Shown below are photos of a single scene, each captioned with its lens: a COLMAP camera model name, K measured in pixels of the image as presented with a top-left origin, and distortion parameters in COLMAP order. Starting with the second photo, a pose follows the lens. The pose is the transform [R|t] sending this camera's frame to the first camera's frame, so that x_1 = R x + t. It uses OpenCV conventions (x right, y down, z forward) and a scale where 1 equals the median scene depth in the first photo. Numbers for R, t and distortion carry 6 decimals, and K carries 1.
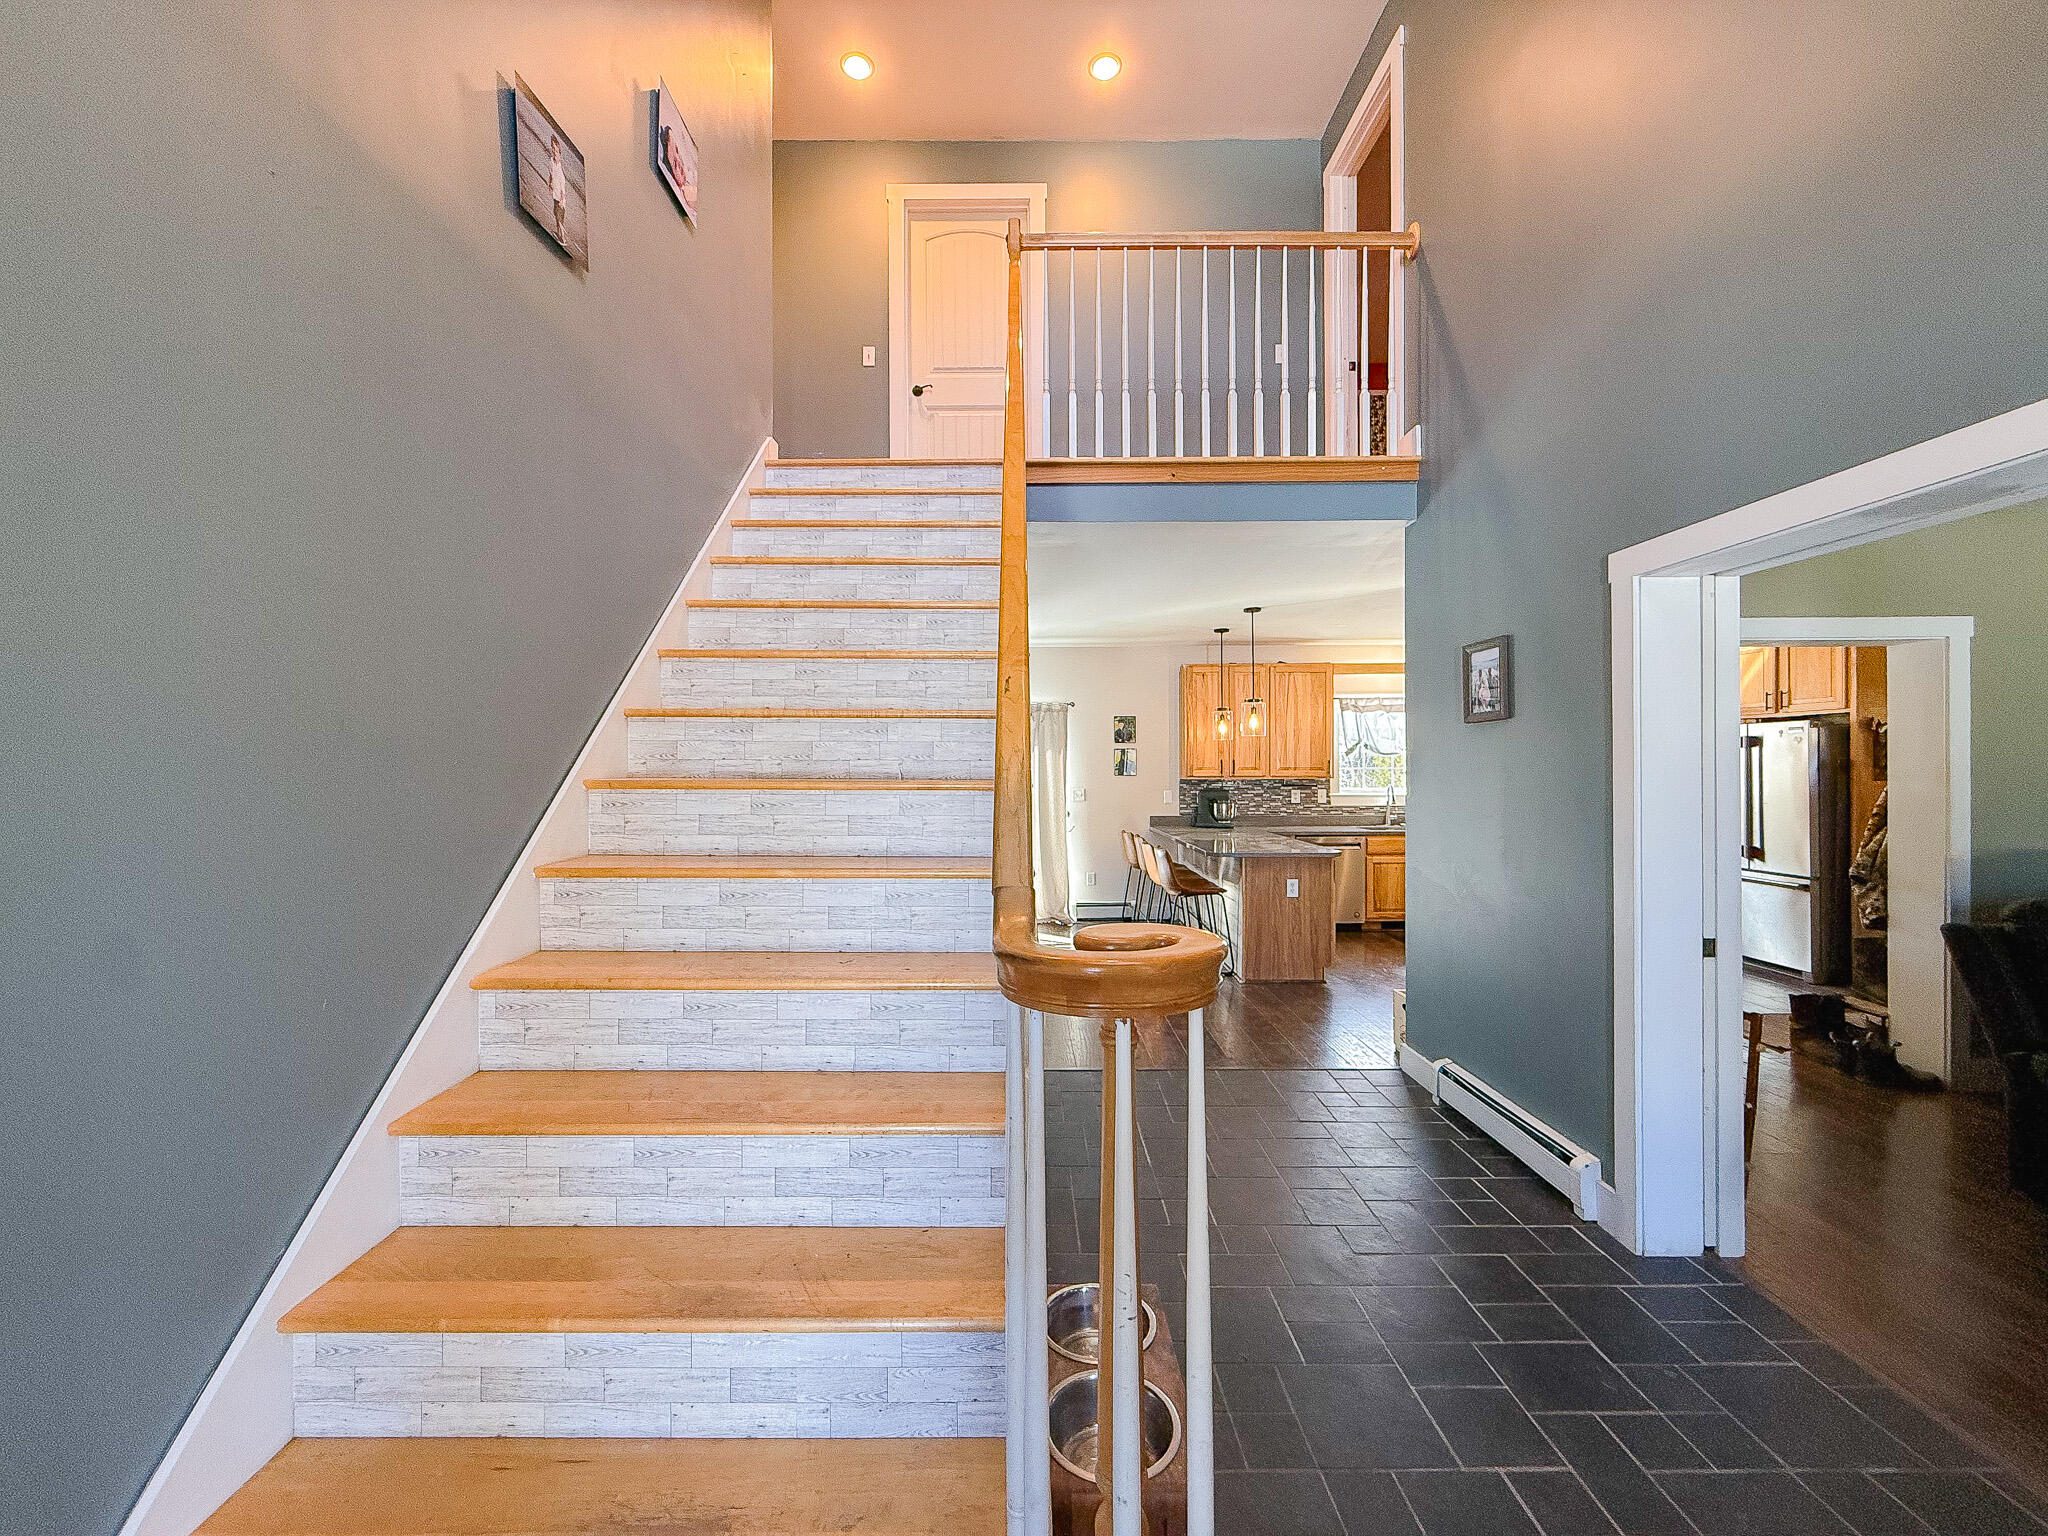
lens RADIAL K [[818.8, 0, 1015.3], [0, 818.8, 766.9], [0, 0, 1]] dist [0.000482, -0.000125]
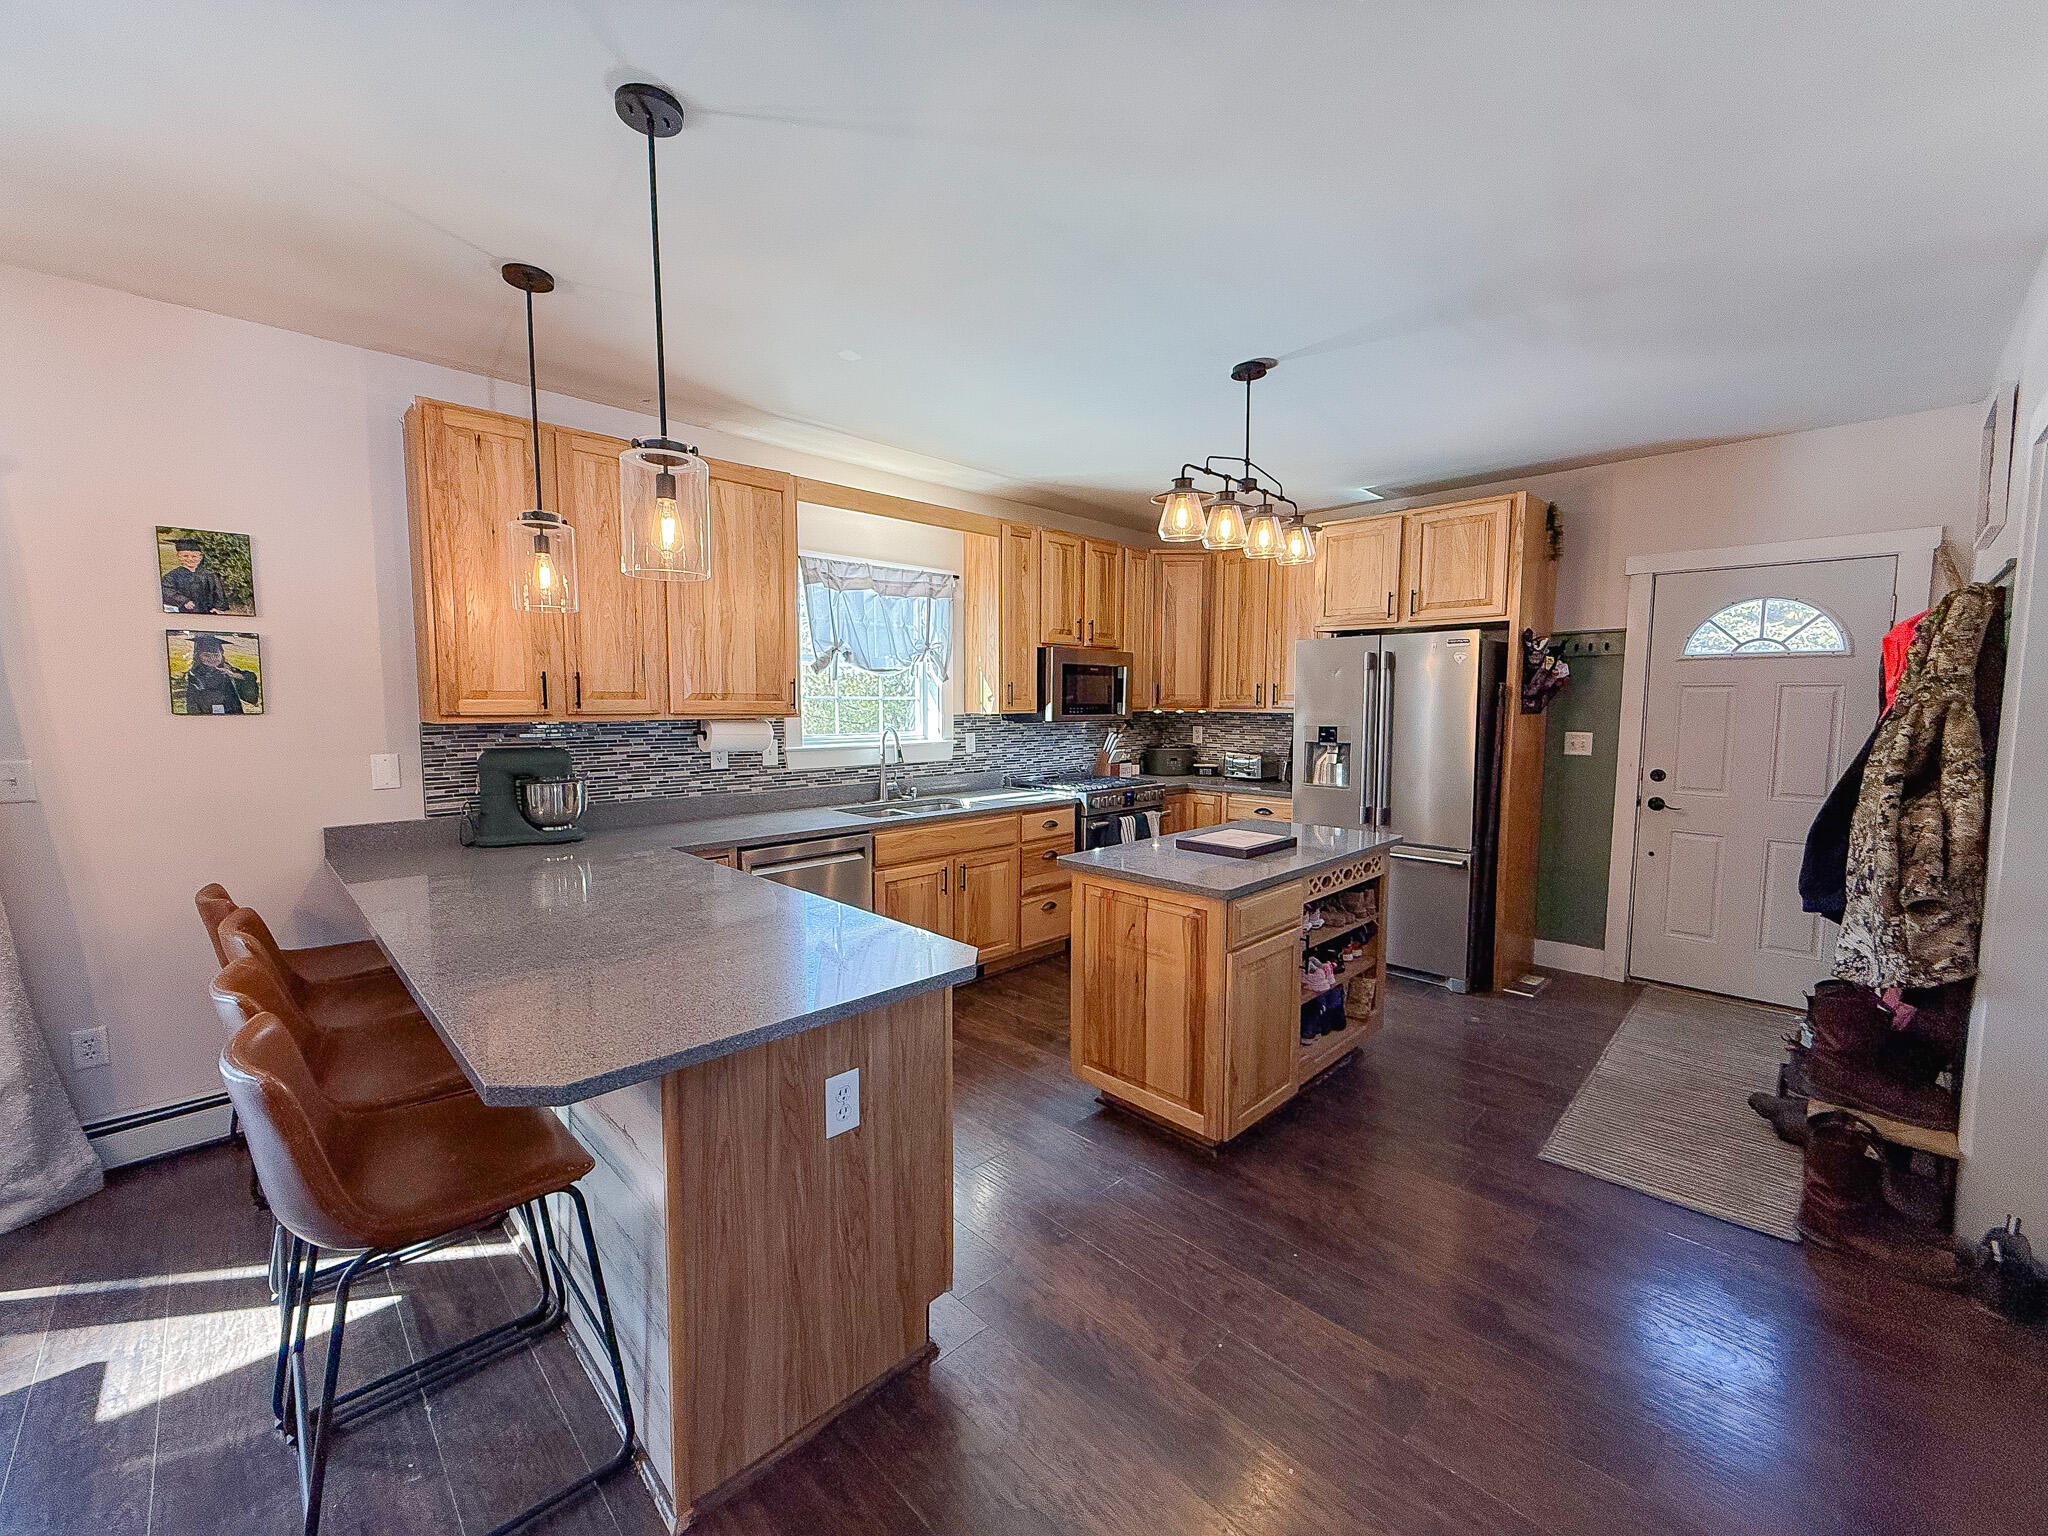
lens RADIAL K [[817.3, 0, 1015.4], [0, 817.3, 767.2], [0, 0, 1]] dist [0.000606, -0.000134]
pose [[0.714786, -0.052341, 0.697382, 0.272854], [-0.002959, 0.996960, 0.077858, 0.010712], [-0.699337, -0.057715, 0.712458, 1.107383]]
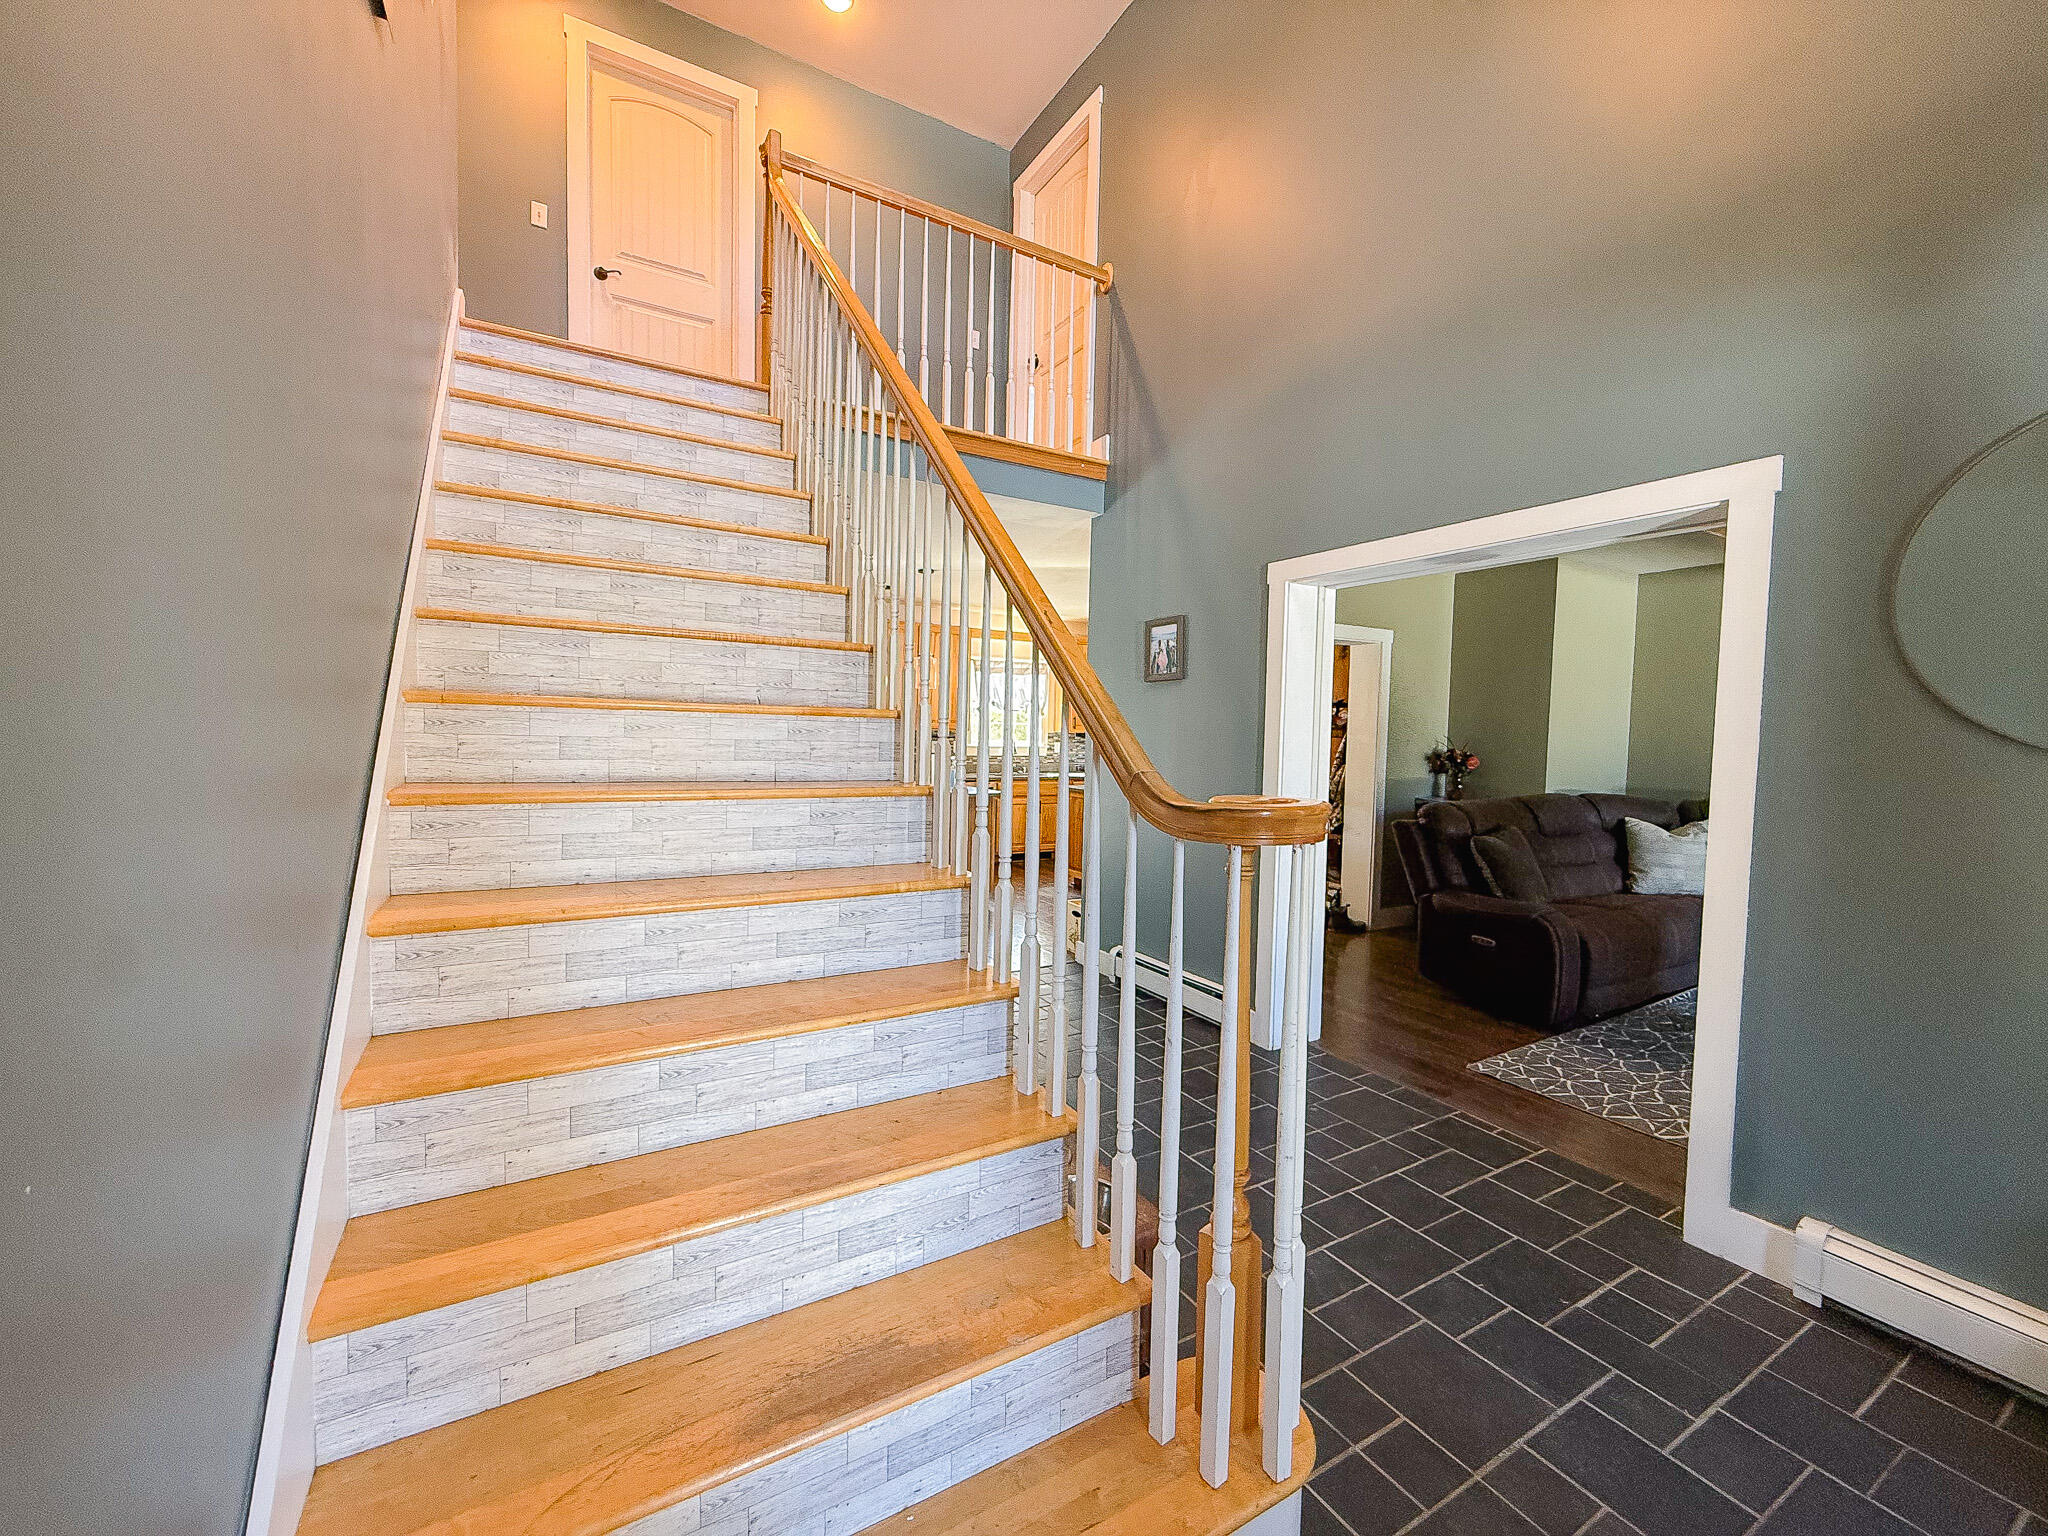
lens RADIAL K [[823.1, 0, 1014.8], [0, 823.1, 766.5], [0, 0, 1]] dist [0.000044, -0.000283]
pose [[0.863998, -0.001820, 0.503492, -0.245200], [-0.022969, 0.998810, 0.043026, 0.024852], [-0.502971, -0.048739, 0.862928, -0.008344]]
